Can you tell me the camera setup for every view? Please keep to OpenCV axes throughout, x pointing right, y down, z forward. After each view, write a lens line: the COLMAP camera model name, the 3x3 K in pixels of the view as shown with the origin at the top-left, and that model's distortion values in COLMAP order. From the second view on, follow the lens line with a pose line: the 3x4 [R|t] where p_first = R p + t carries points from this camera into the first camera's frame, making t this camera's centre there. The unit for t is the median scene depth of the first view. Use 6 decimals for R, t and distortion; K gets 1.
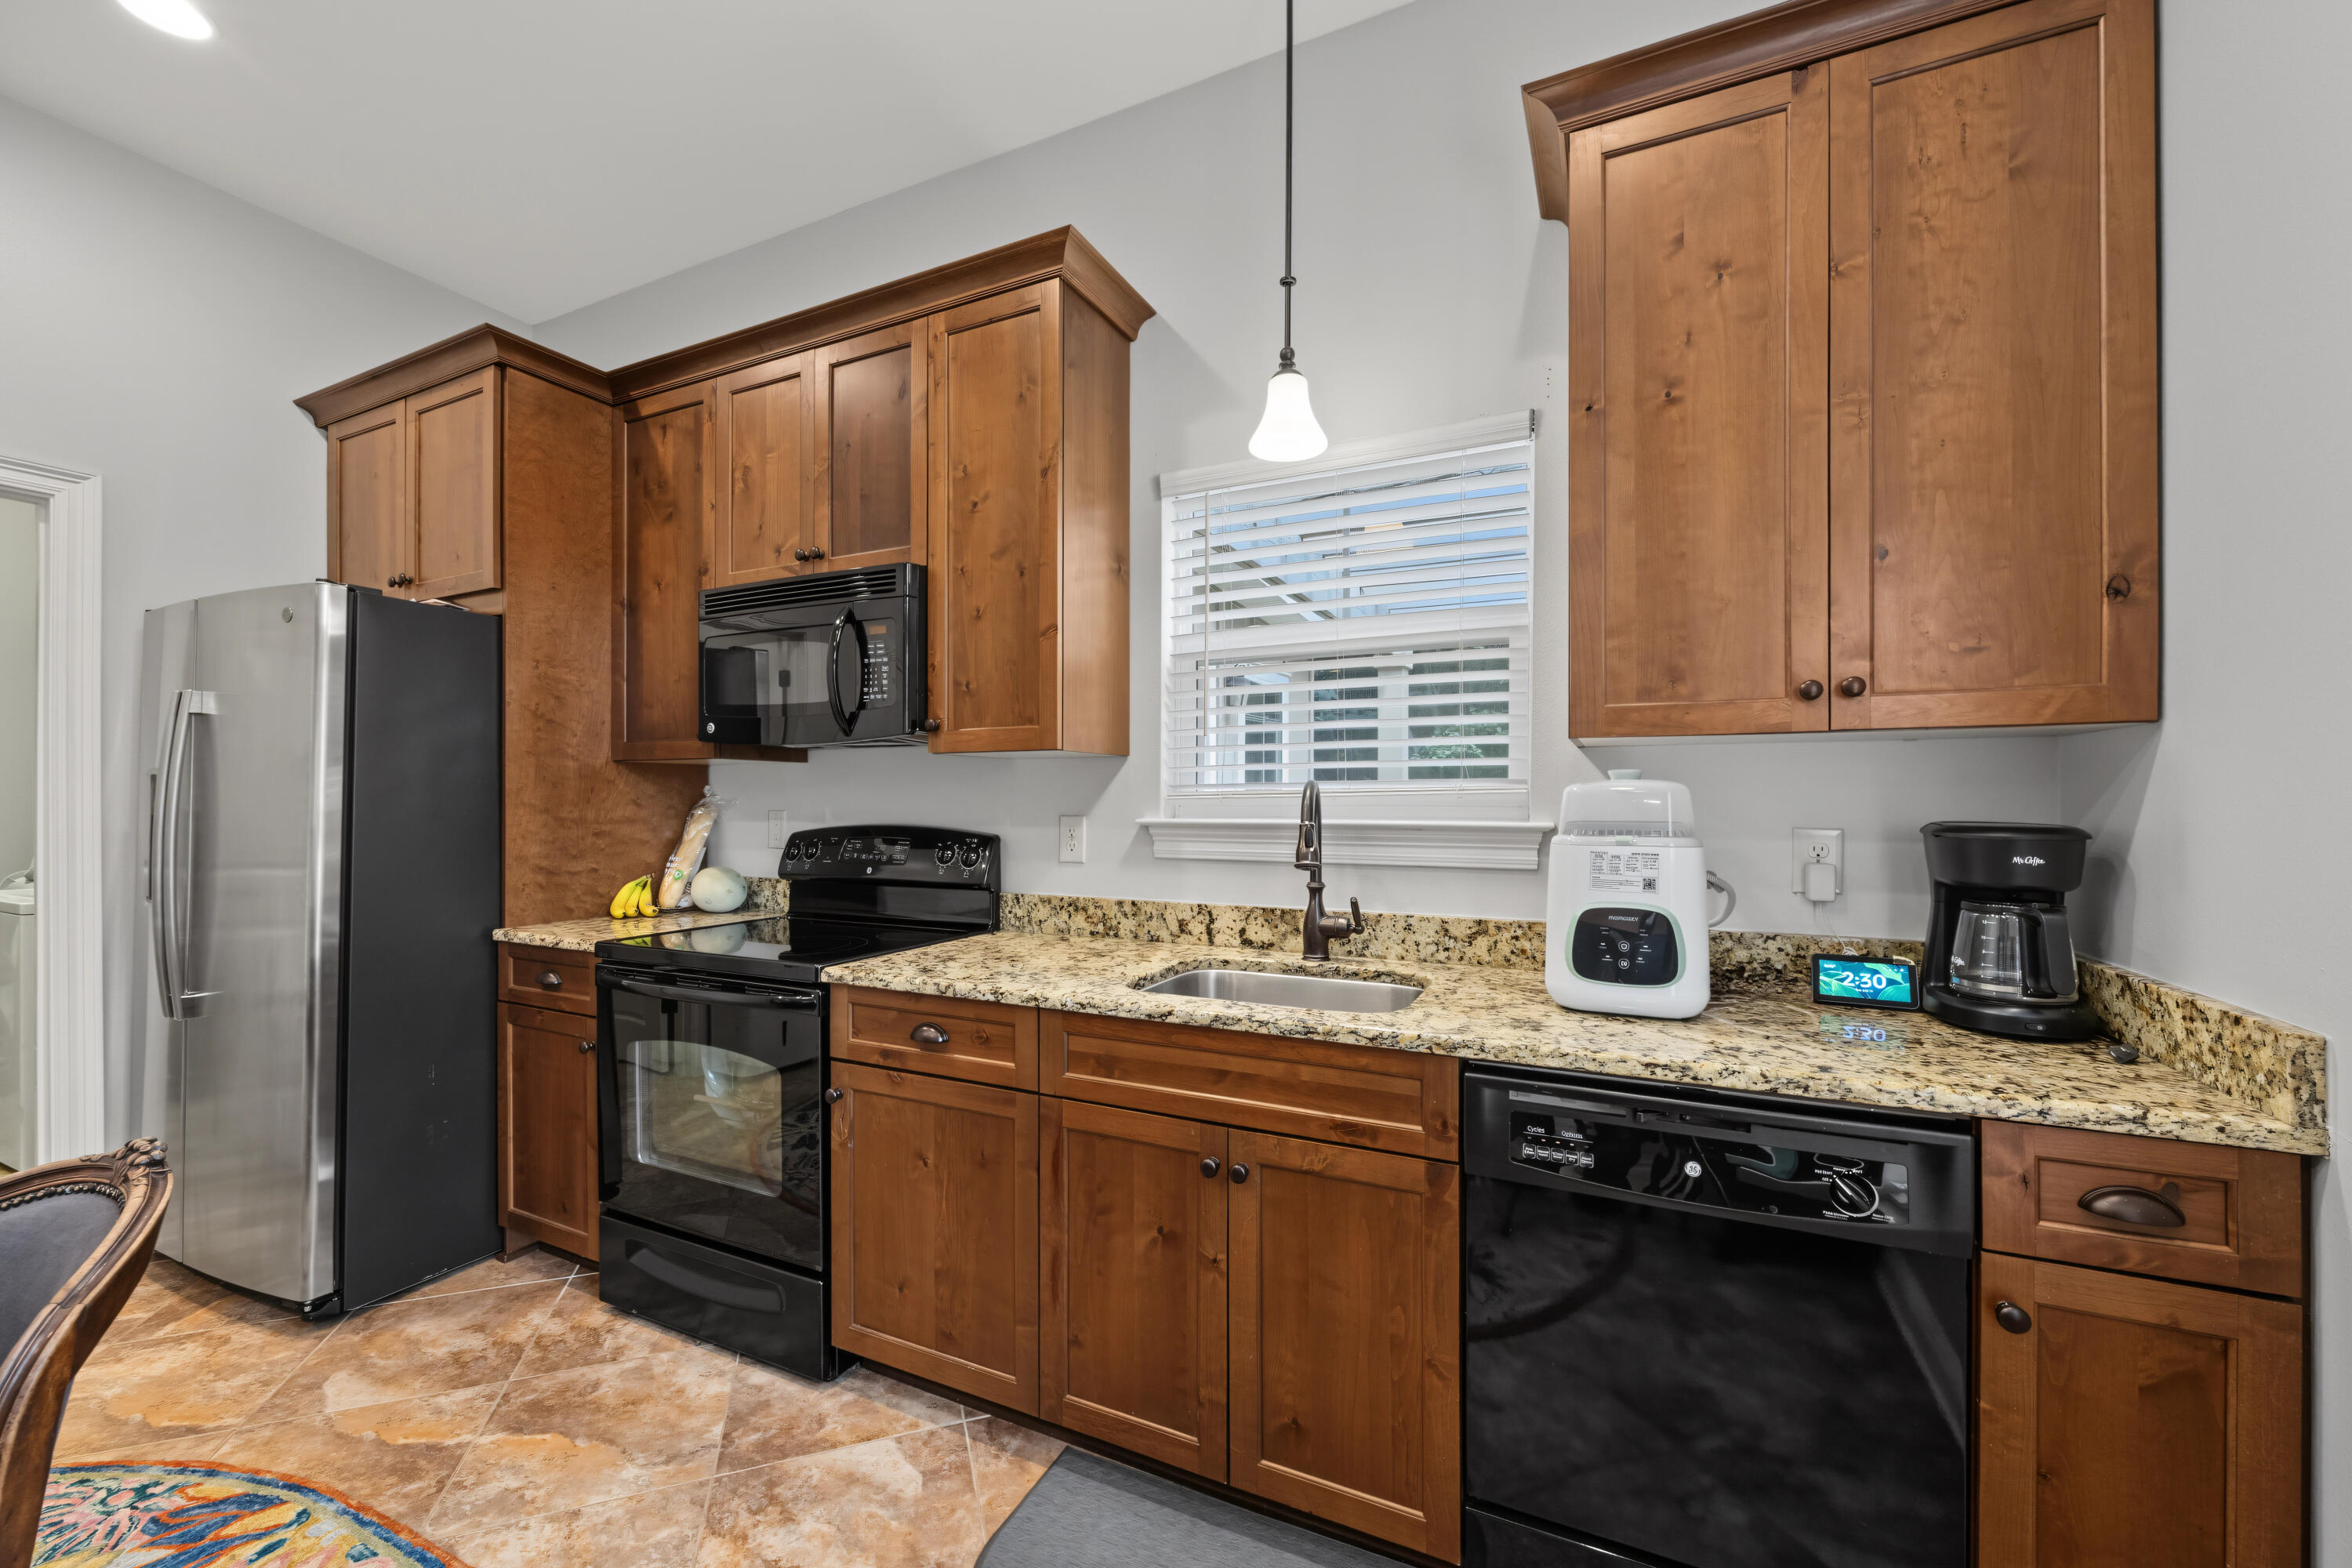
lens RADIAL K [[930.9, 0, 1188.3], [0, 930.9, 787.7], [0, 0, 1]] dist [0.001833, 0.000443]
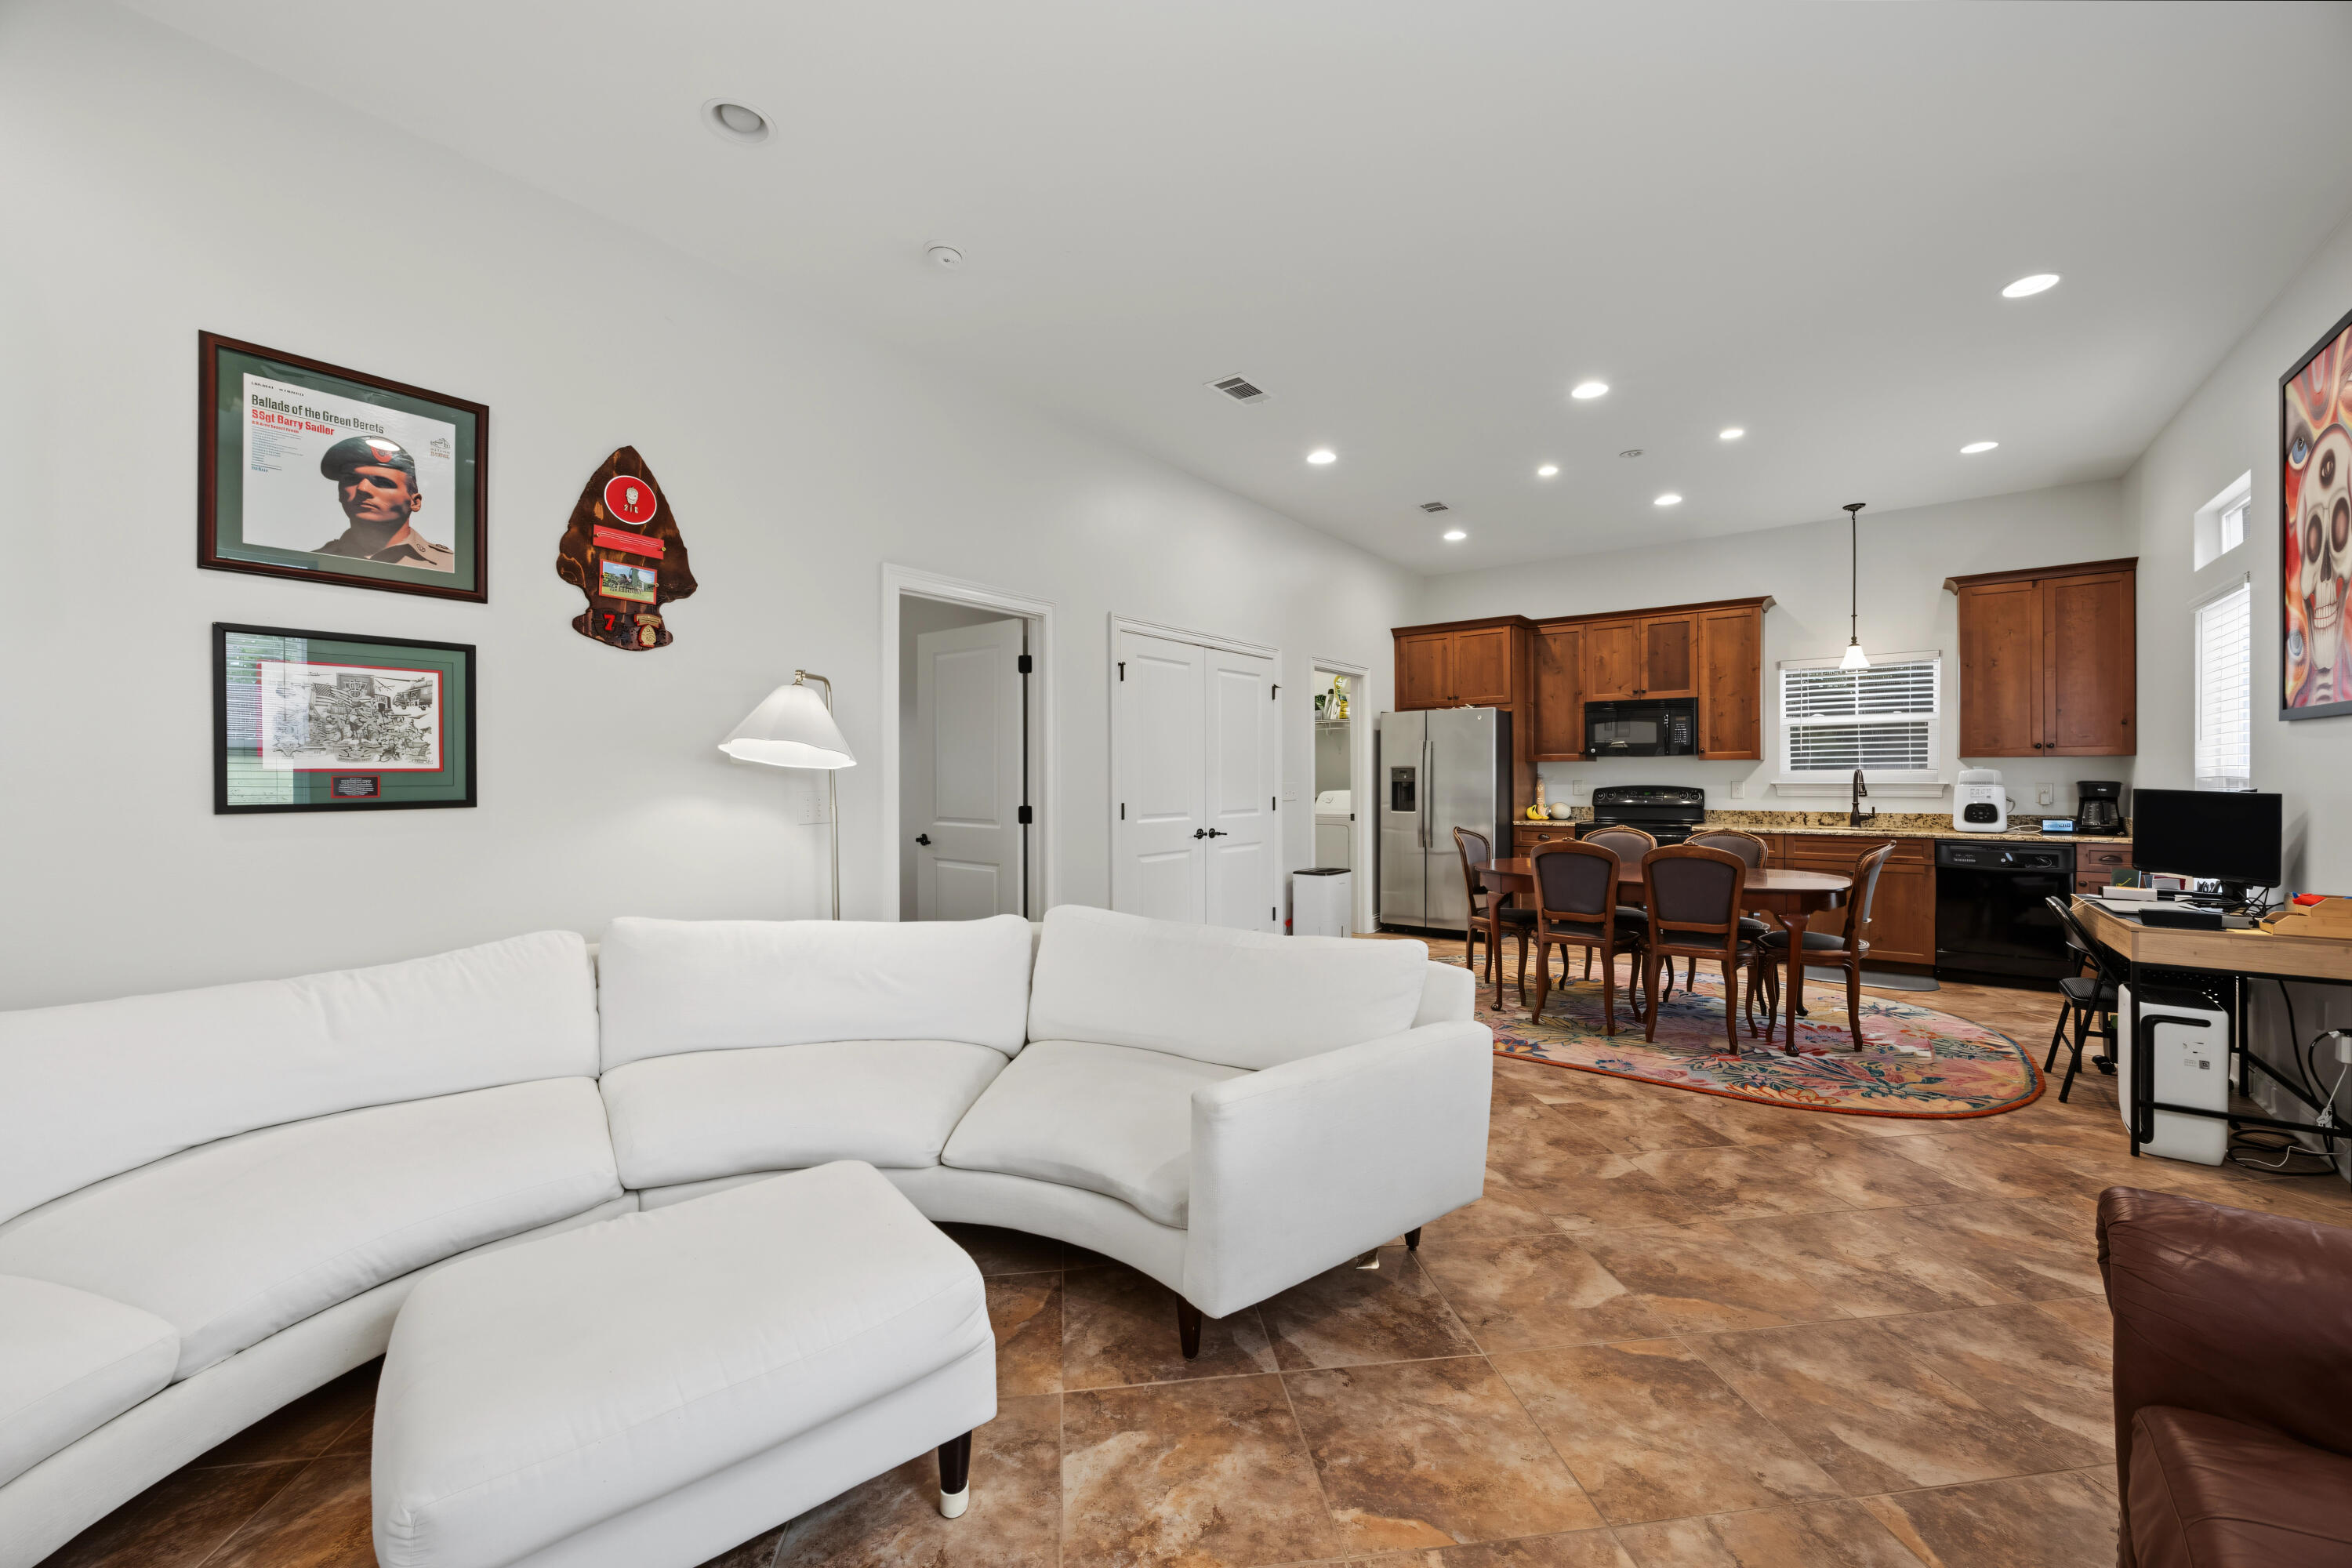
lens RADIAL K [[930.9, 0, 1161.1], [0, 930.9, 770.7], [0, 0, 1]] dist [0.001833, 0.000443]
pose [[0.977786, -0.000277, -0.209603, -1.754757], [0.000153, 1.000000, -0.000608, -0.001345], [0.209603, 0.000562, 0.977786, -2.993926]]
